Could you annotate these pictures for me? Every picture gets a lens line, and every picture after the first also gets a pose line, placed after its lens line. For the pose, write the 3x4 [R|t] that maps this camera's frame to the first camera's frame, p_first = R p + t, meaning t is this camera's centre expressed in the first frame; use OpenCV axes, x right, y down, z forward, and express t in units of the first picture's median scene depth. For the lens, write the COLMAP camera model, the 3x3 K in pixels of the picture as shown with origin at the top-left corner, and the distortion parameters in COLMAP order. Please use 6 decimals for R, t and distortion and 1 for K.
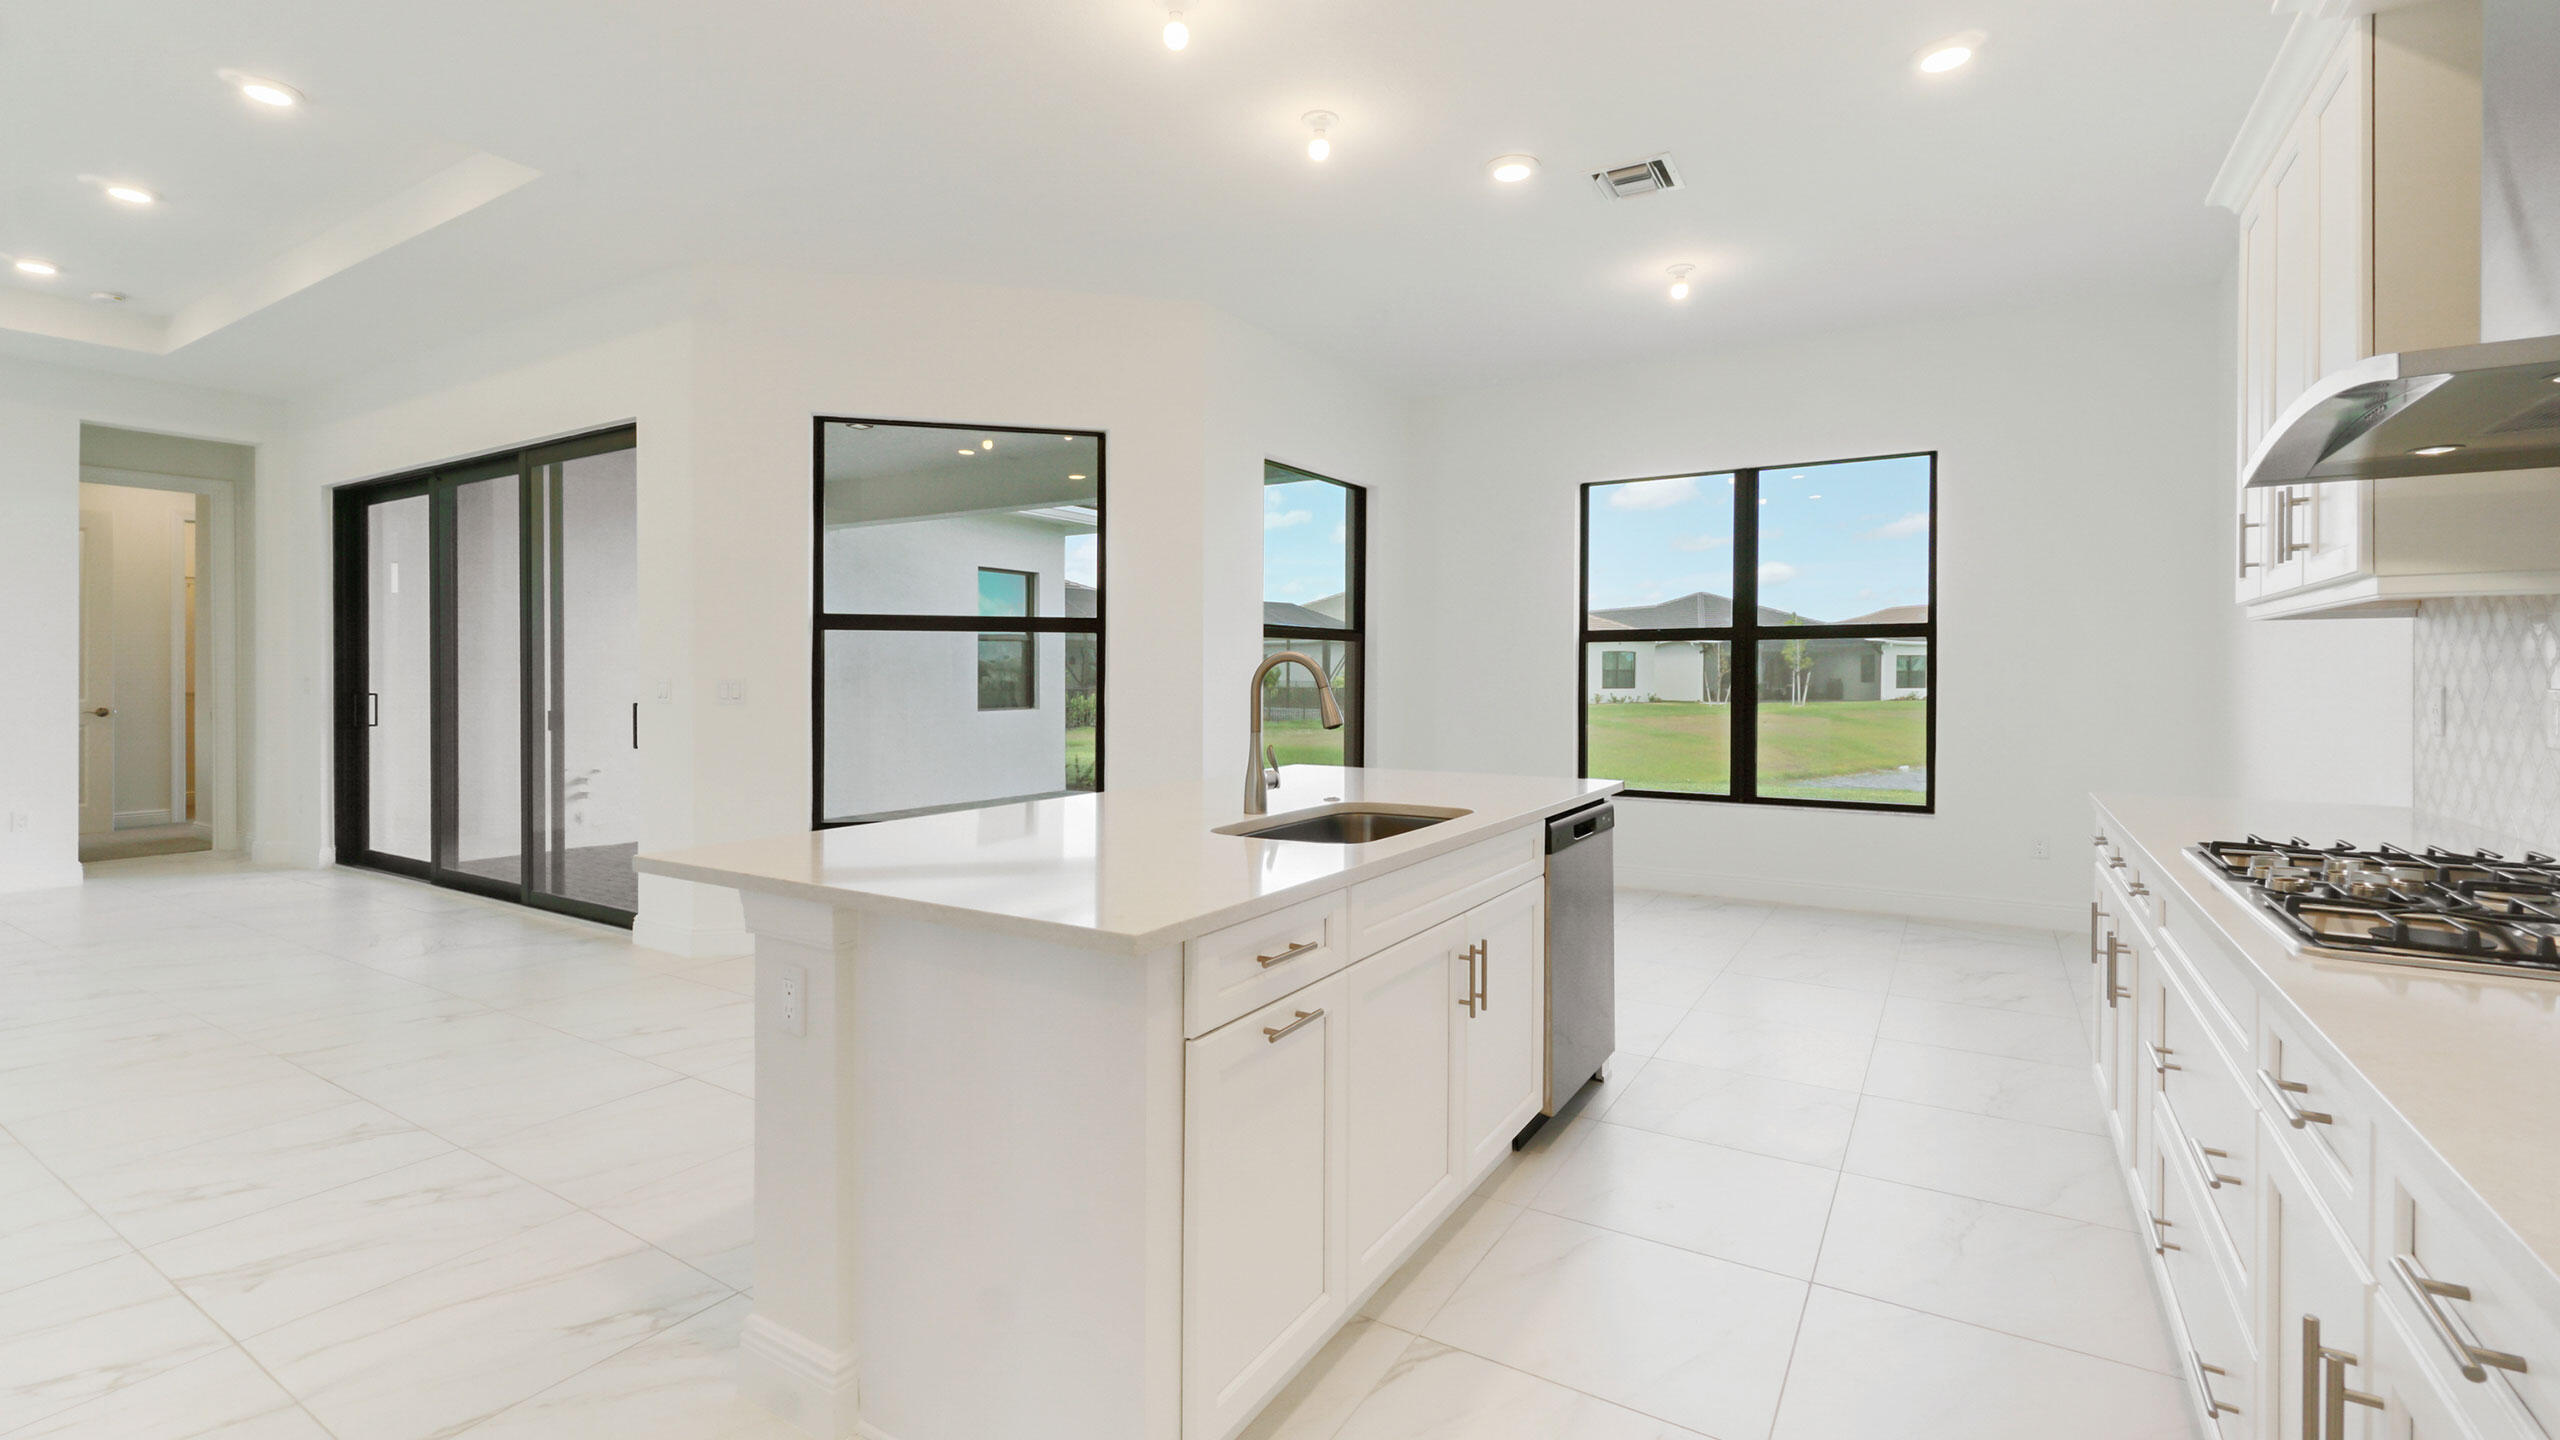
lens RADIAL K [[1102.1, 0, 1283.5], [0, 1102.1, 676.2], [0, 0, 1]] dist [0.000087, 0.000046]
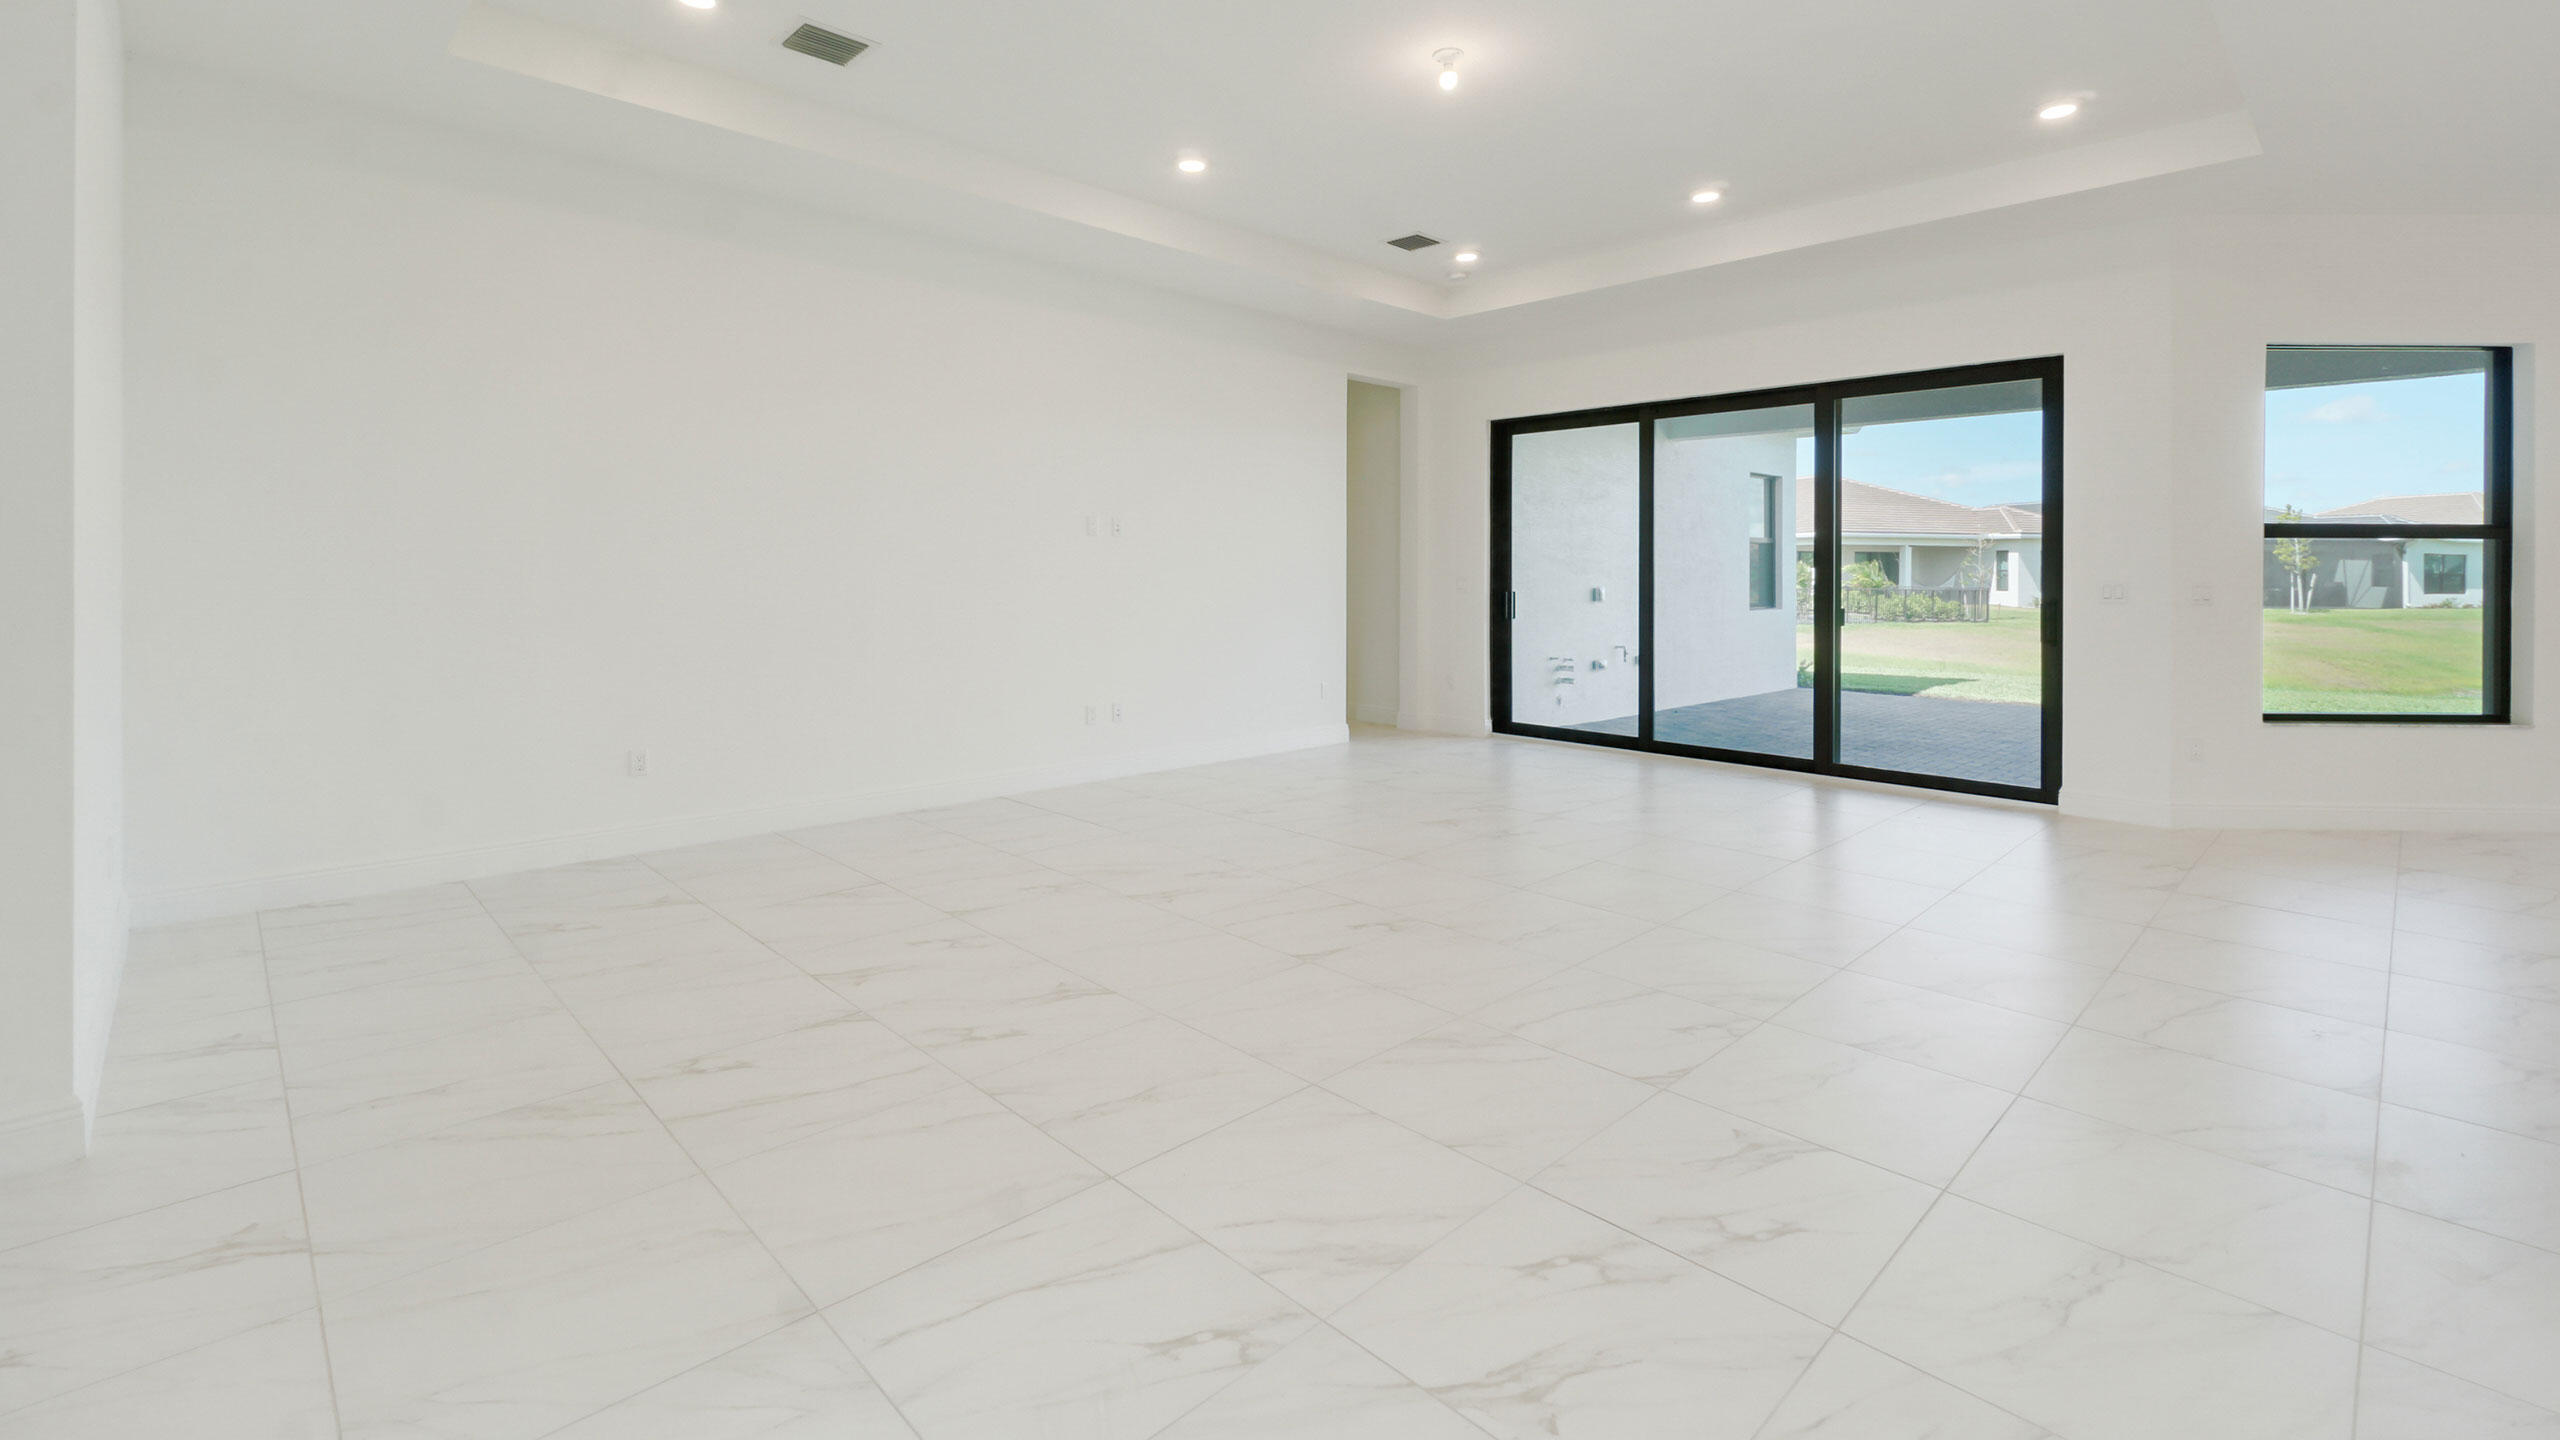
lens RADIAL K [[1085.0, 0, 1288.3], [0, 1085.0, 583.4], [0, 0, 1]] dist [0.002719, 0.000343]
pose [[0.968483, 0.004167, -0.249044, -0.104410], [-0.002654, 0.999976, 0.006414, 0.000078], [0.249064, -0.005551, 0.968471, -0.028043]]
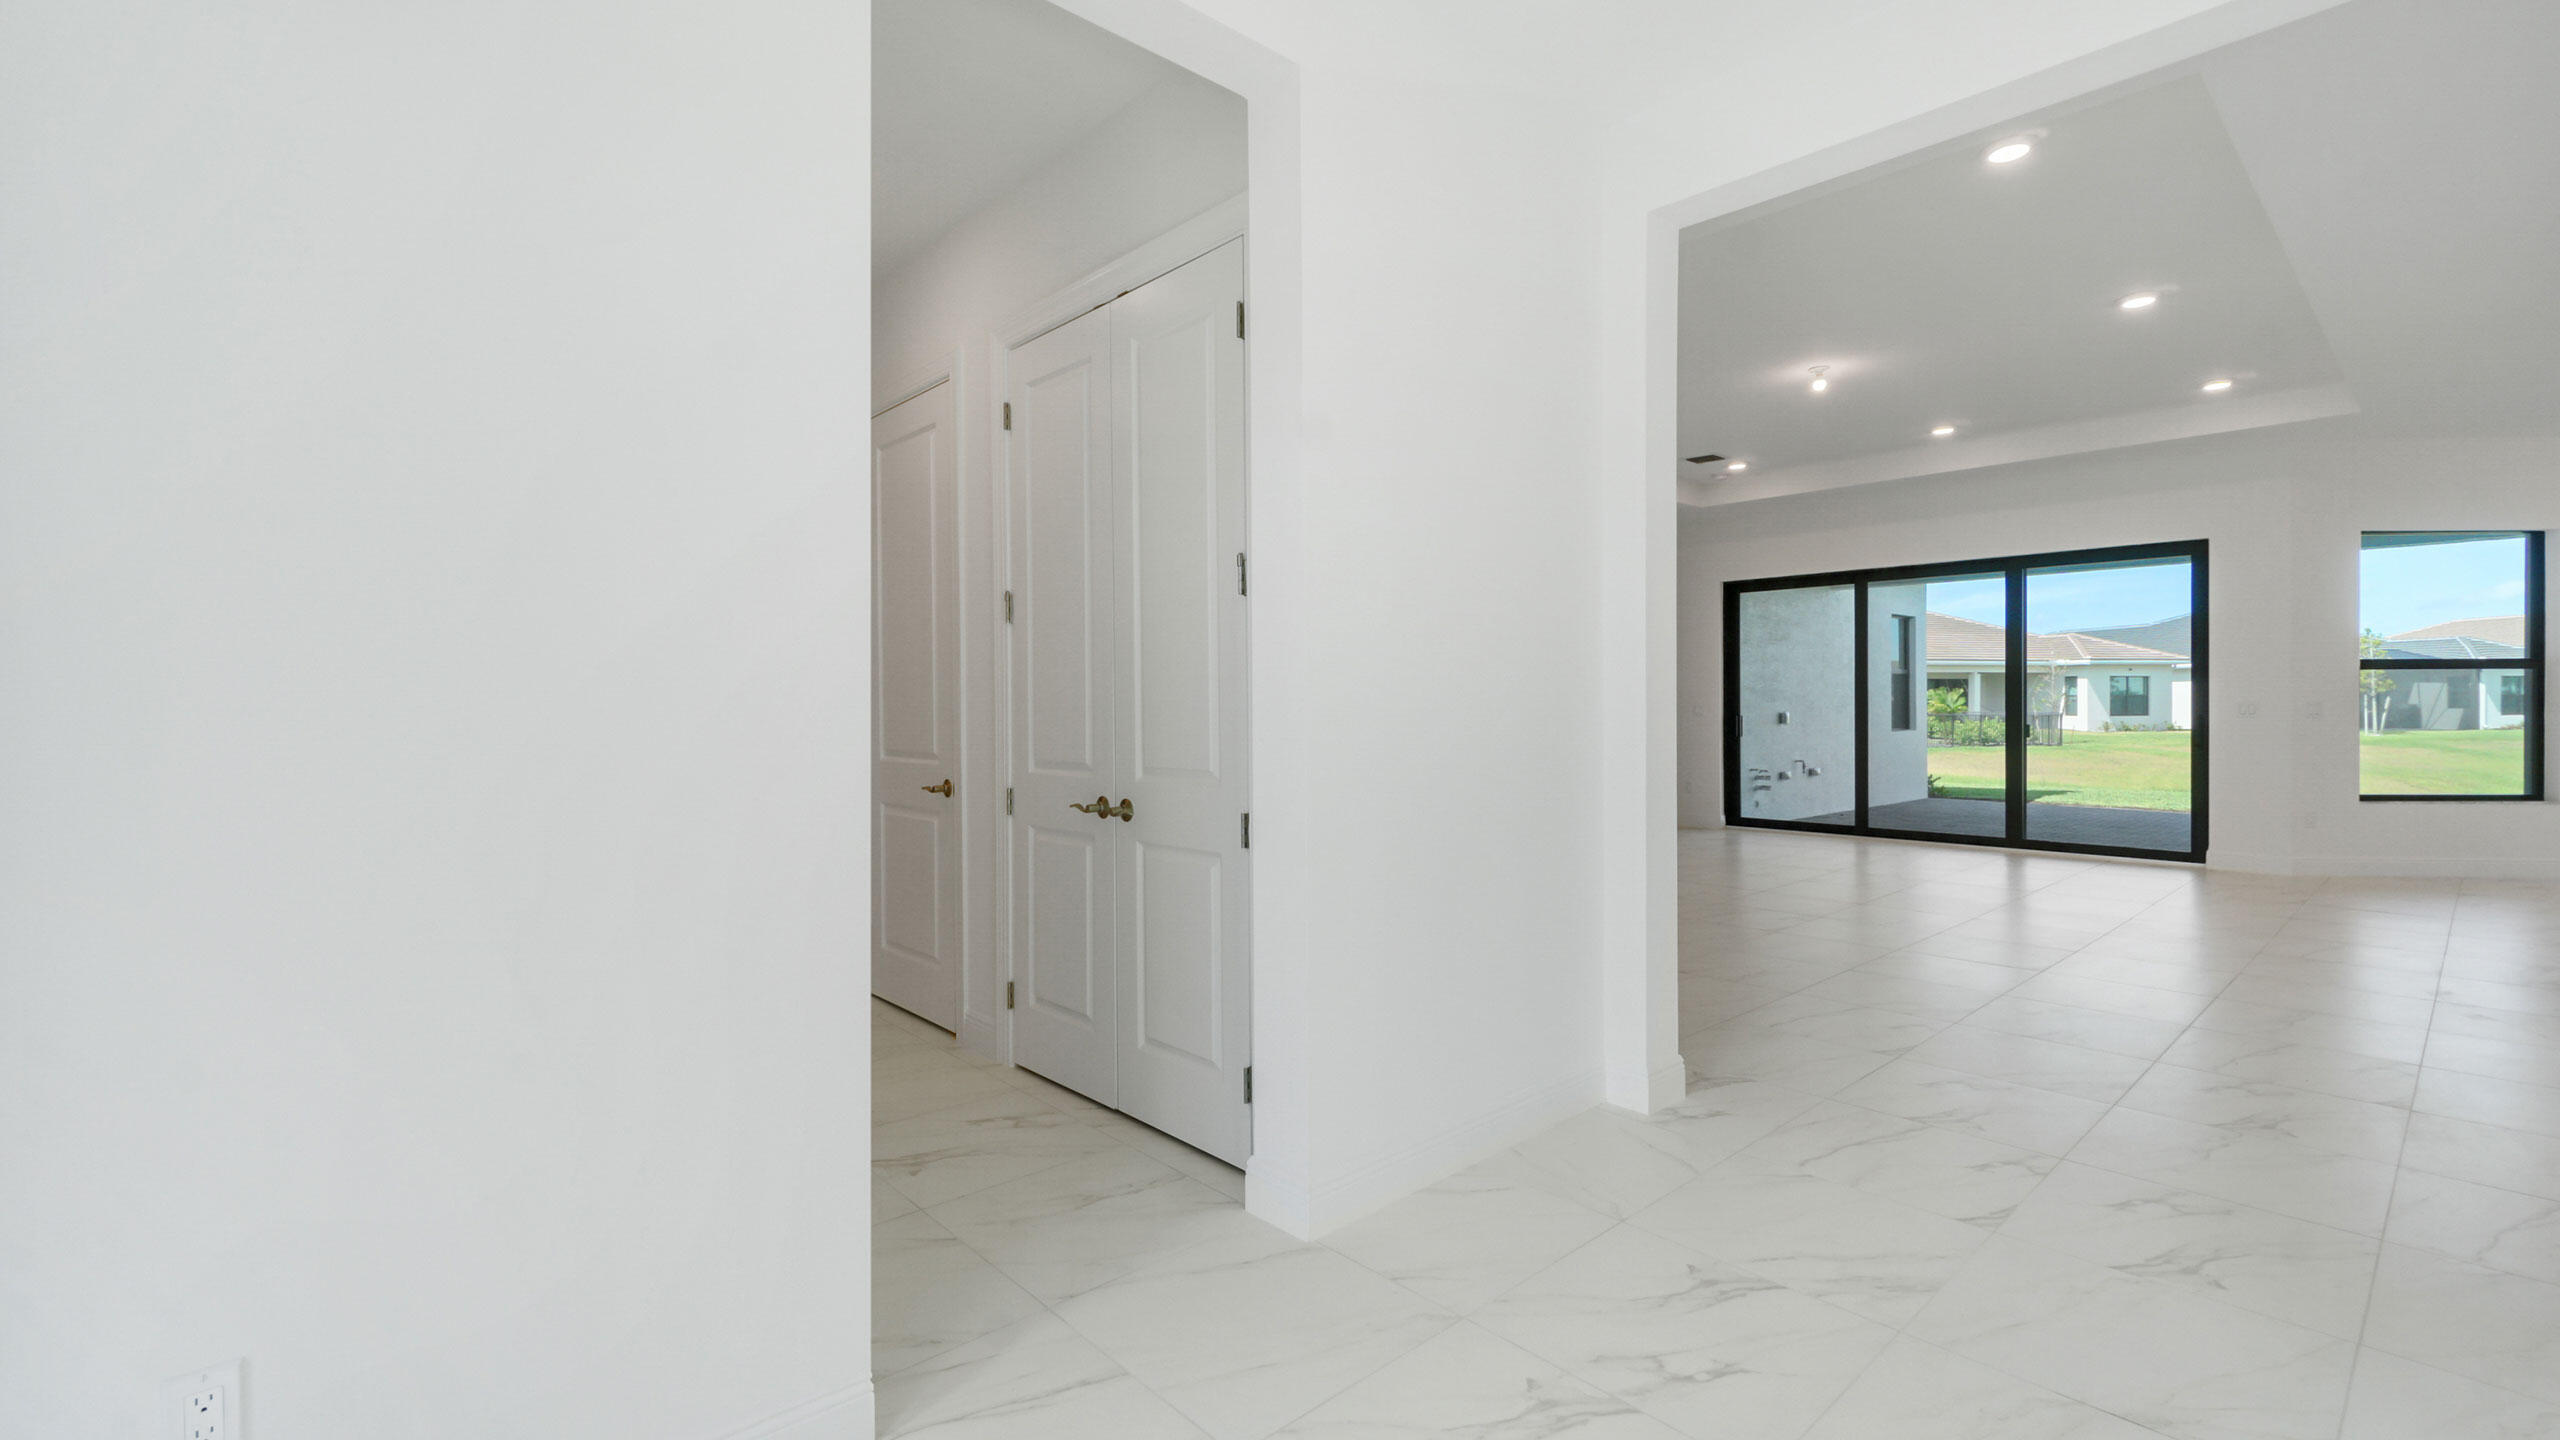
lens RADIAL K [[1066.0, 0, 1280.0], [0, 1066.0, 720.0], [0, 0, 1]] dist [-0.000343, -0.000136]
pose [[0.955336, -0.003273, -0.295503, -0.136275], [0.006598, 0.999926, 0.010255, 0.000460], [0.295448, -0.011747, 0.955287, -0.083705]]
